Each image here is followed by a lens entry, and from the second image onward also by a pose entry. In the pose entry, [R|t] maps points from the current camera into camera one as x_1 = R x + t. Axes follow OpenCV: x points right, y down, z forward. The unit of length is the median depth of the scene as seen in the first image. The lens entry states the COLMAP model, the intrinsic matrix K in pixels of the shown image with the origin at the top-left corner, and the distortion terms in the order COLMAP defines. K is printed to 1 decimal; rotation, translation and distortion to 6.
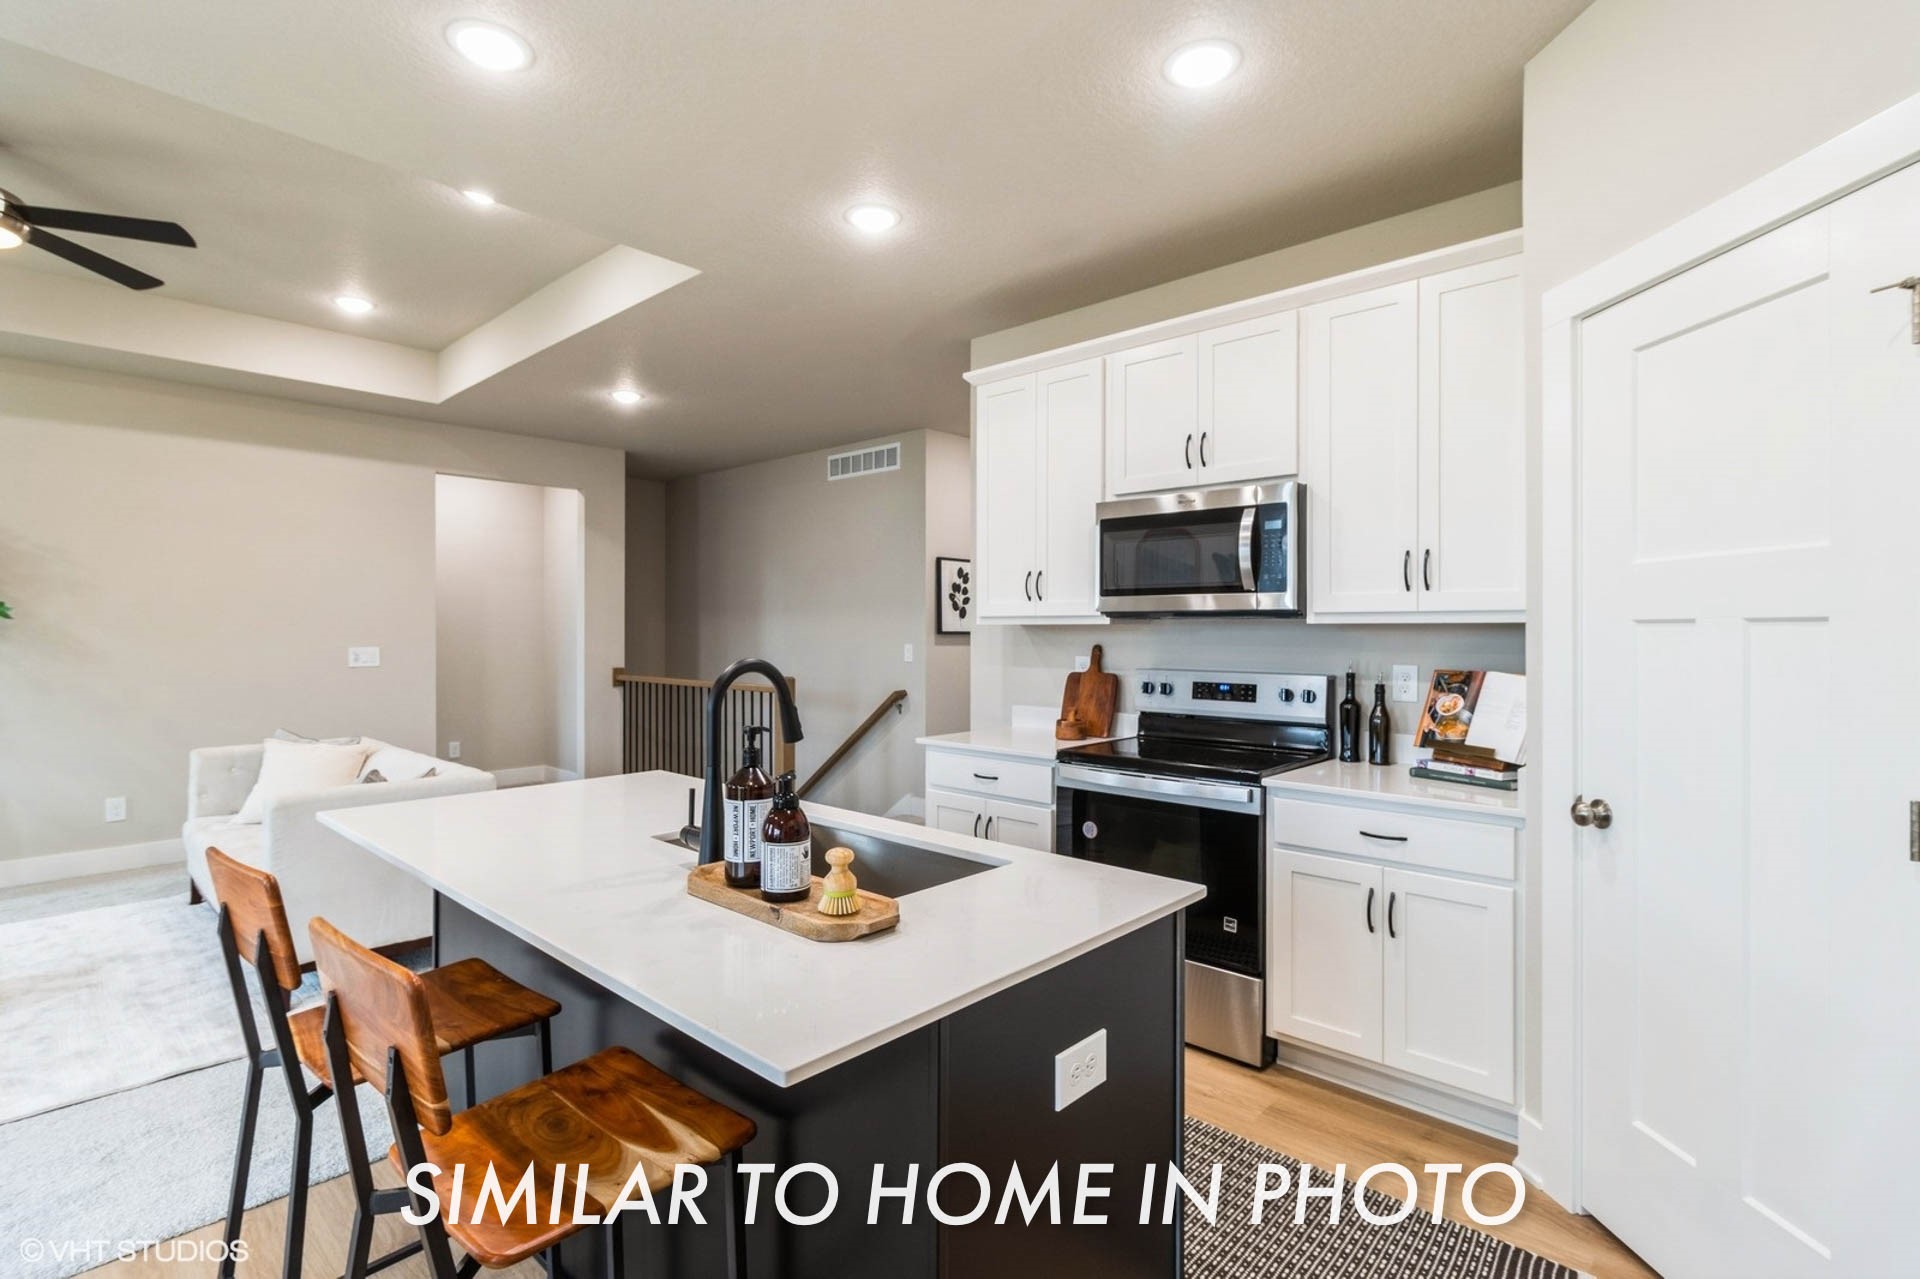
lens RADIAL K [[898.1, 0, 960.0], [0, 898.1, 639.5], [0, 0, 1]] dist [-0.000286, 0.000001]
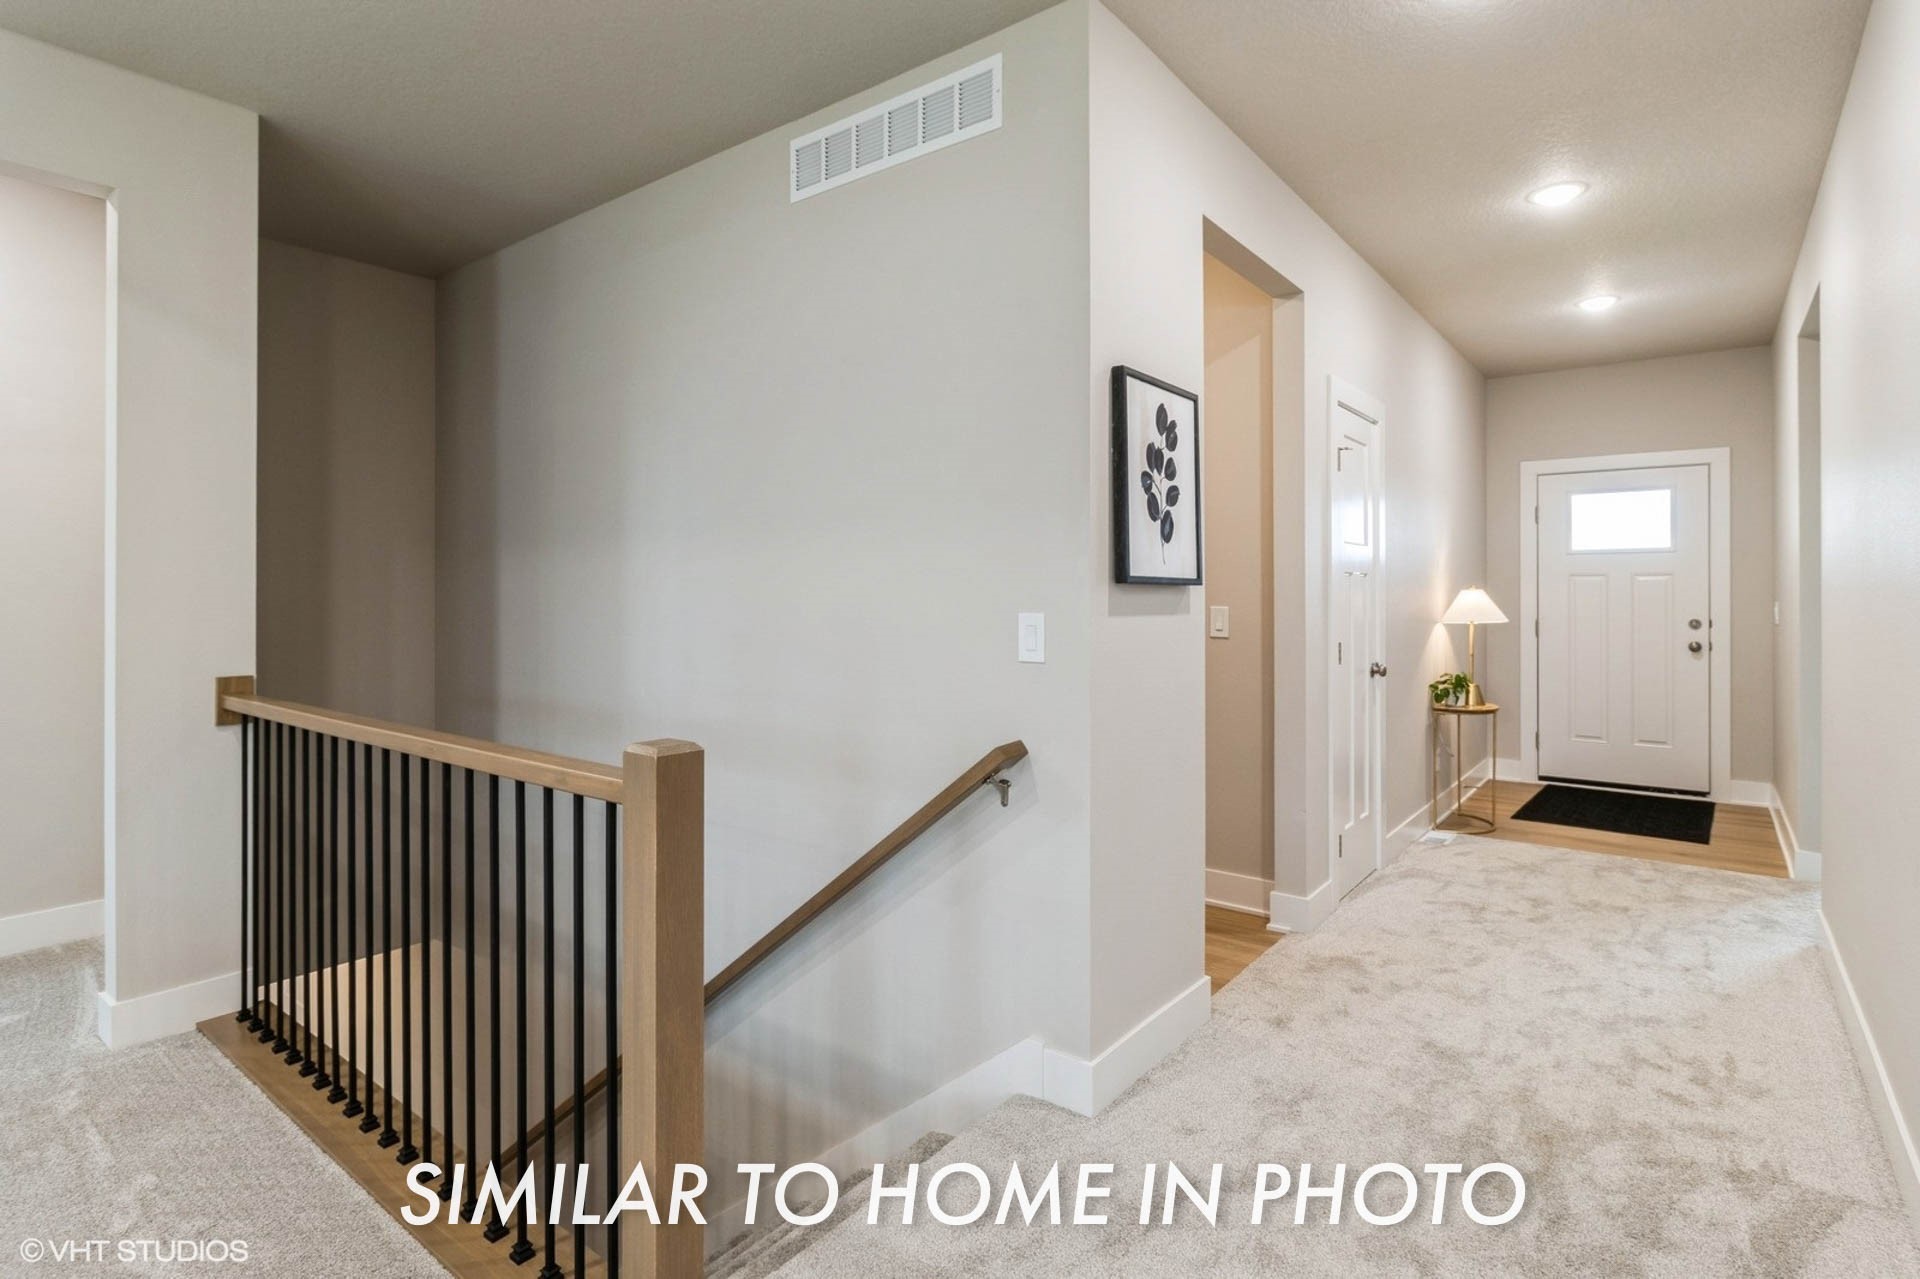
lens RADIAL K [[952.0, 0, 962.6], [0, 952.0, 599.7], [0, 0, 1]] dist [0.001734, 0.000357]
pose [[0.996563, -0.004091, 0.082737, -0.113948], [0.004298, 0.999988, -0.002329, 0.000872], [-0.082727, 0.002677, 0.996569, 0.615175]]
